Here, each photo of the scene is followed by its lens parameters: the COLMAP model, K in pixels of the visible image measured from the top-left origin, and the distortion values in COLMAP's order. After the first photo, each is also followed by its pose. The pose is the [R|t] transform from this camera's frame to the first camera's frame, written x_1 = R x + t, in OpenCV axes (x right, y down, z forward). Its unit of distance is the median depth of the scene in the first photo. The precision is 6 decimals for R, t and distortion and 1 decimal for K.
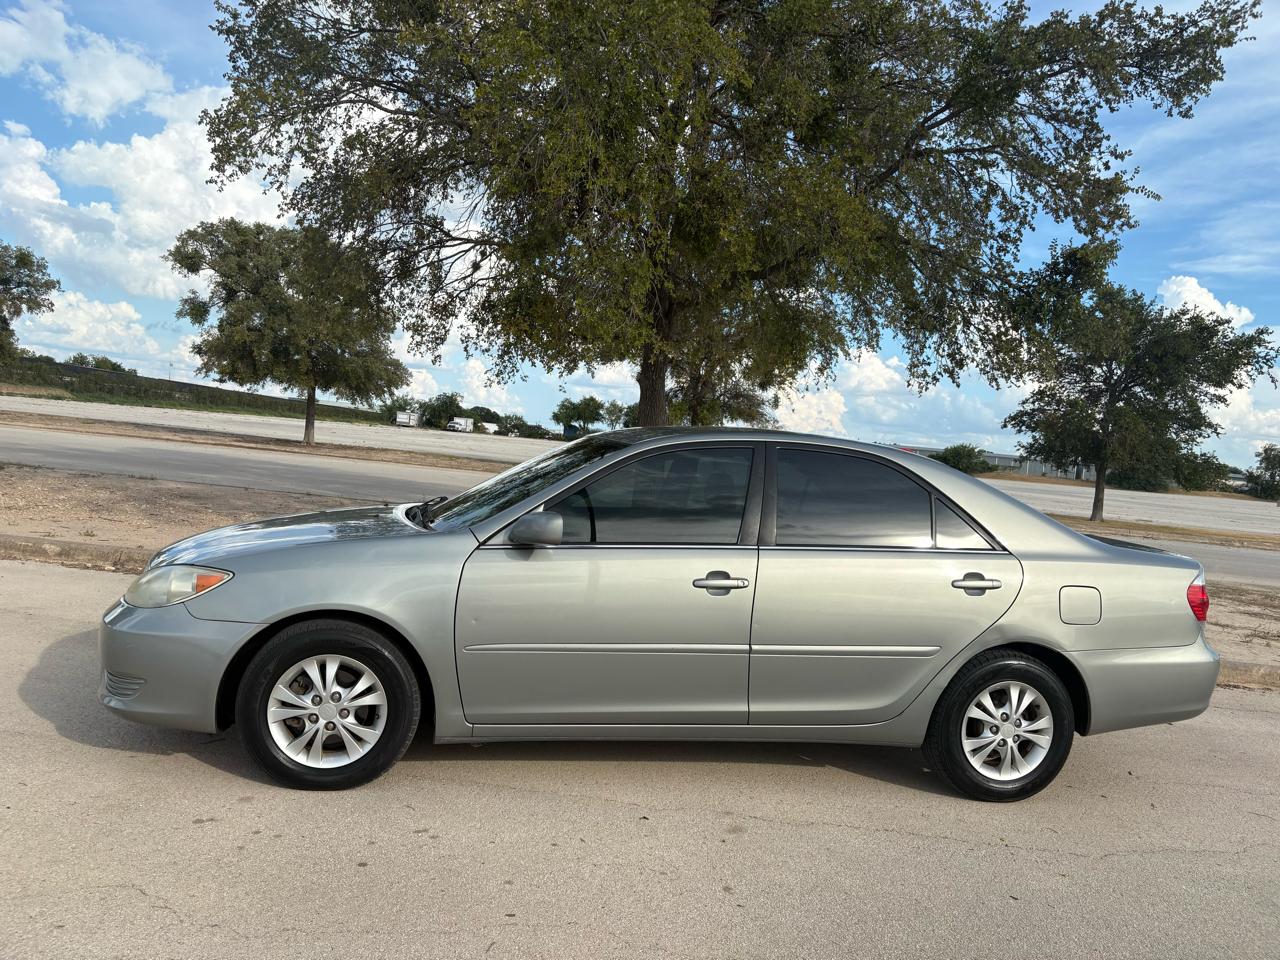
lens RADIAL K [[963.1, 0, 640.0], [0, 963.1, 480.0], [0, 0, 1]] dist [0.028693, -0.031619]
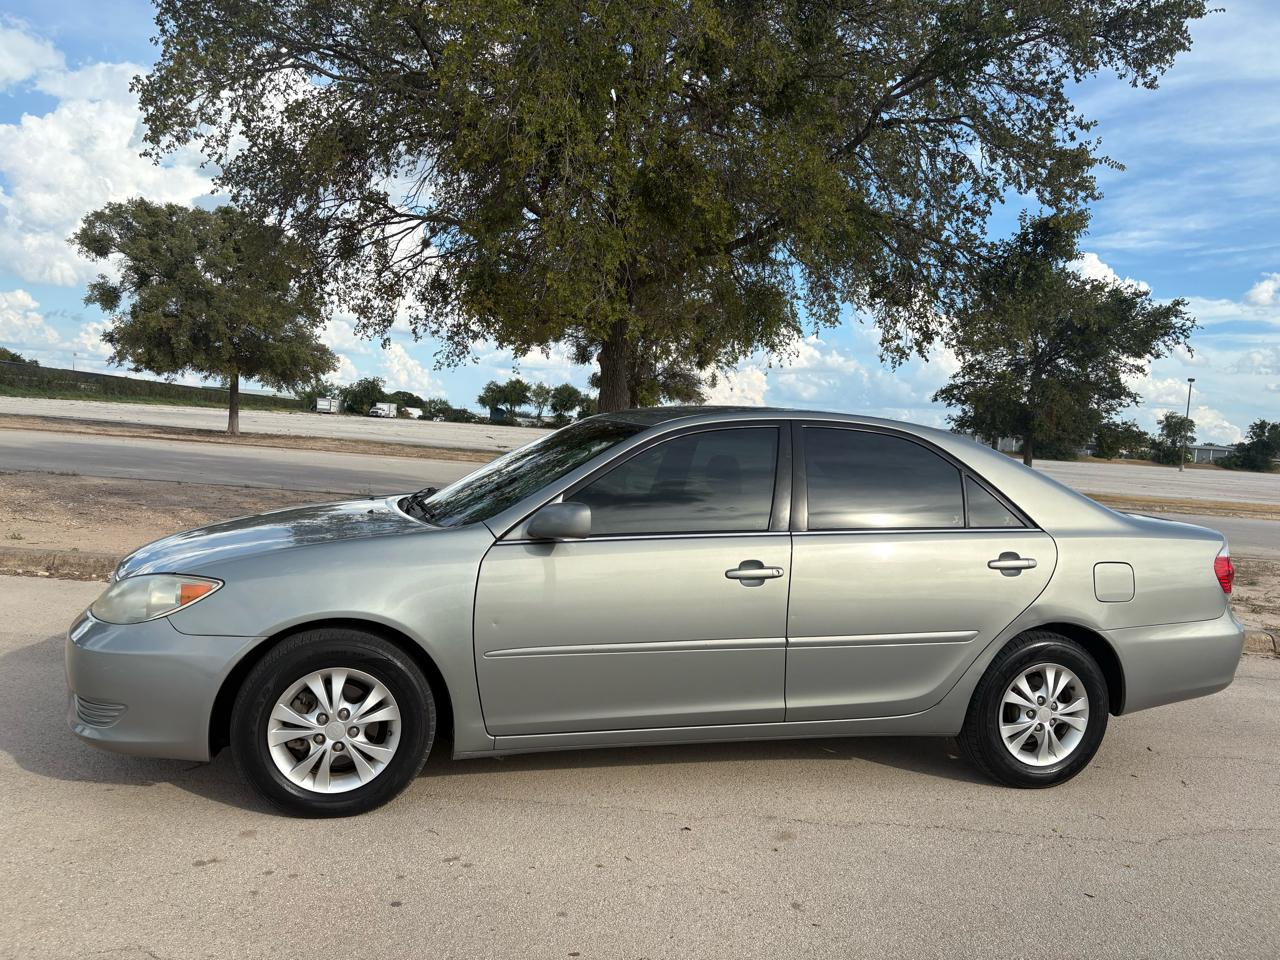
lens RADIAL K [[963.1, 0, 640.0], [0, 963.1, 480.0], [0, 0, 1]] dist [0.028693, -0.031619]
pose [[0.996903, -0.027401, 0.073712, -0.086186], [0.025960, 0.999454, 0.020437, -0.004570], [-0.074232, -0.018460, 0.997070, 0.072647]]
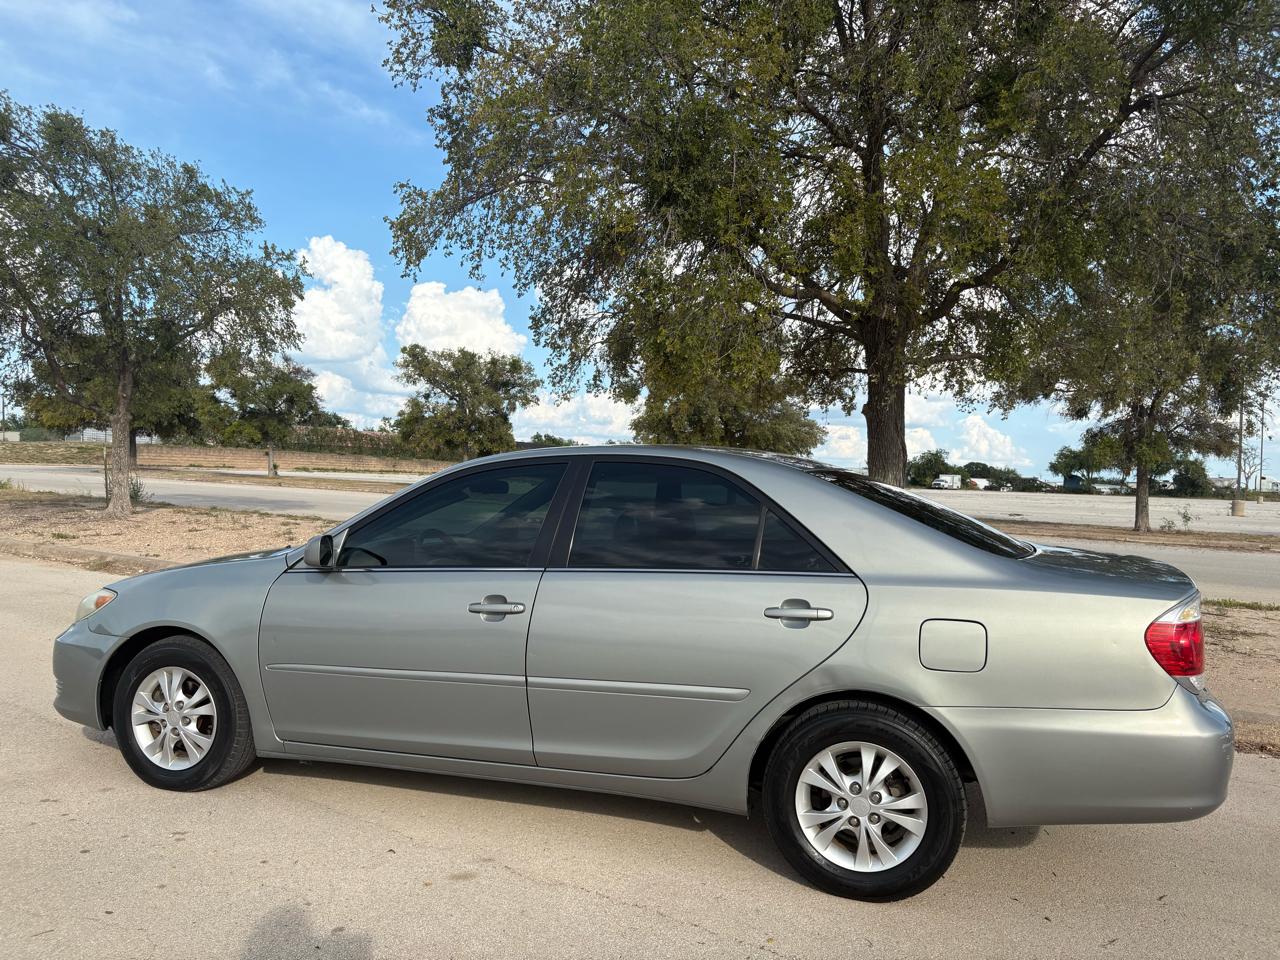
lens RADIAL K [[963.1, 0, 640.0], [0, 963.1, 480.0], [0, 0, 1]] dist [0.028693, -0.031619]
pose [[0.877631, -0.056019, -0.476051, 0.607335], [0.025714, 0.997220, -0.069943, 0.048596], [0.478646, 0.049143, 0.876632, 0.225080]]
